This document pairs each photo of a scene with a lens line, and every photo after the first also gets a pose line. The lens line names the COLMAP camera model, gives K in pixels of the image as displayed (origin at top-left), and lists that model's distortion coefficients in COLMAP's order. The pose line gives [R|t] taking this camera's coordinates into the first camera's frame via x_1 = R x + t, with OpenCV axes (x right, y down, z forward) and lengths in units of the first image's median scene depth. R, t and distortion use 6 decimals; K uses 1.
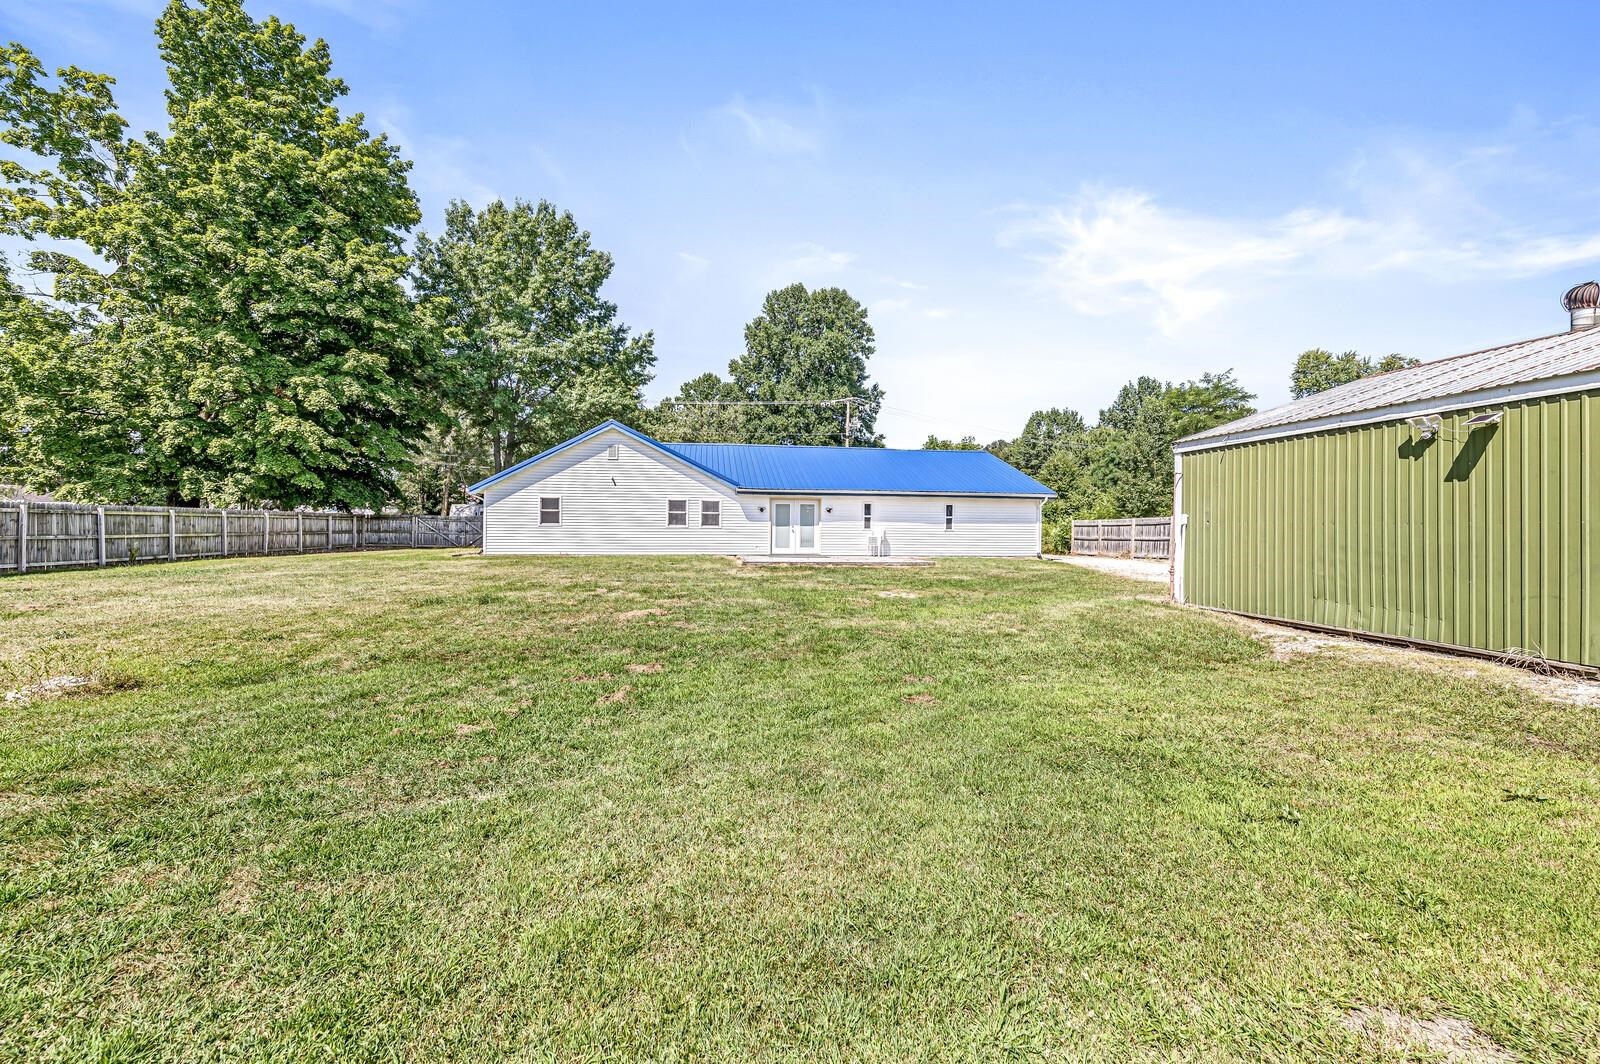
lens RADIAL K [[704.5, 0, 800.8], [0, 704.5, 525.1], [0, 0, 1]] dist [0.001853, 0.000446]
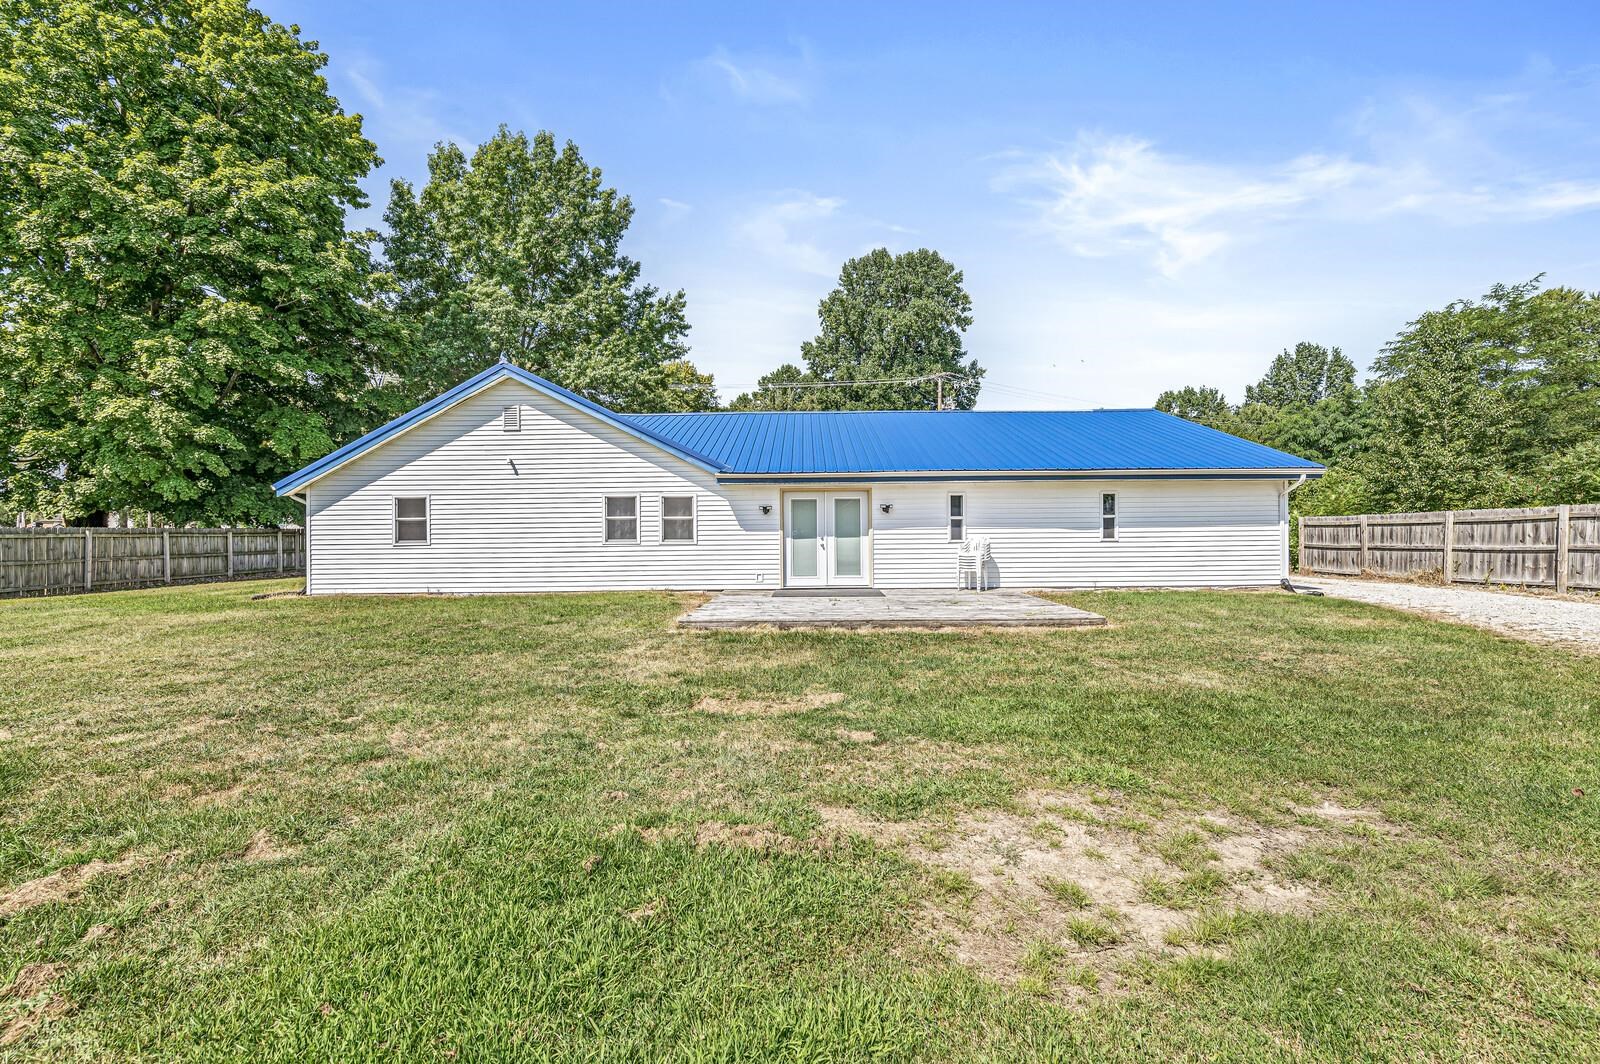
lens RADIAL K [[704.5, 0, 800.8], [0, 704.5, 525.1], [0, 0, 1]] dist [0.001853, 0.000446]
pose [[0.989744, -0.019728, -0.141481, 0.031614], [0.019101, 0.999801, -0.005791, -0.003520], [0.141567, 0.003029, 0.989924, 0.264605]]
